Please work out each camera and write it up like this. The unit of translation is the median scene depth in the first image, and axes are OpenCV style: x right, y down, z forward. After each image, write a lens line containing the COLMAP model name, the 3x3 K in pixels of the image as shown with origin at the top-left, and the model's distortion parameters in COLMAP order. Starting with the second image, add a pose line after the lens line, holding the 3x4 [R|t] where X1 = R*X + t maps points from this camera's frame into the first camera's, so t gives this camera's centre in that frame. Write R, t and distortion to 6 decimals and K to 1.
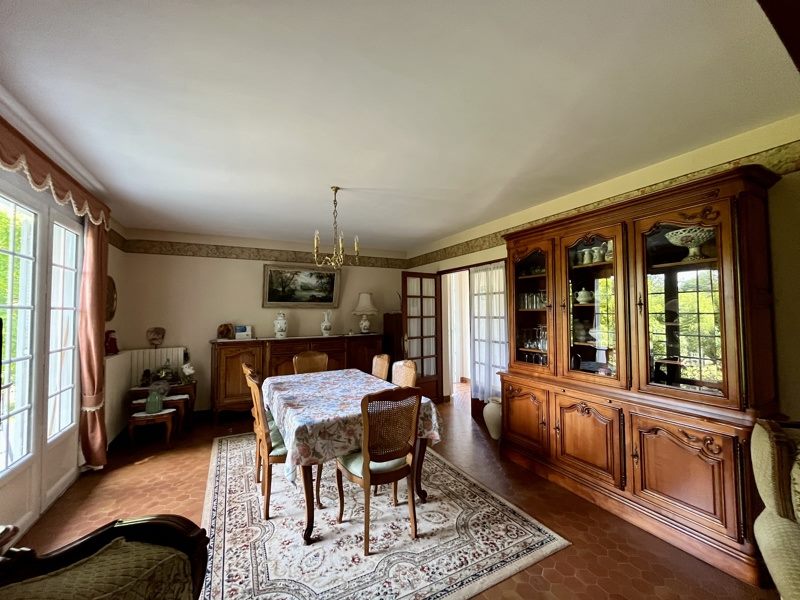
lens RADIAL K [[322.5, 0, 400.0], [0, 322.5, 300.2], [0, 0, 1]] dist [0.000162, 0.000158]
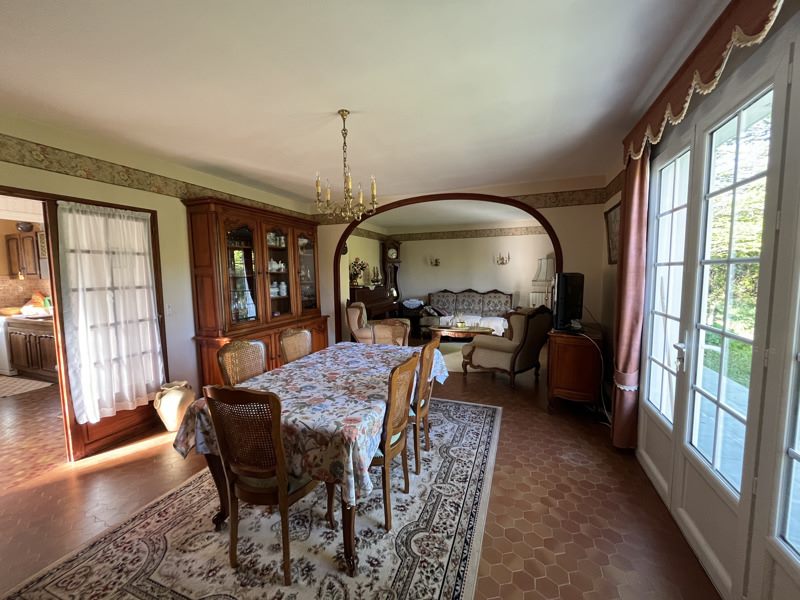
lens RADIAL K [[319.8, 0, 400.2], [0, 319.8, 298.2], [0, 0, 1]] dist [-0.000773, -0.000229]
pose [[-0.663193, -0.043905, 0.747160, -1.051685], [-0.004539, 0.998496, 0.054645, 0.057008], [-0.748435, 0.032848, -0.662395, 1.700864]]
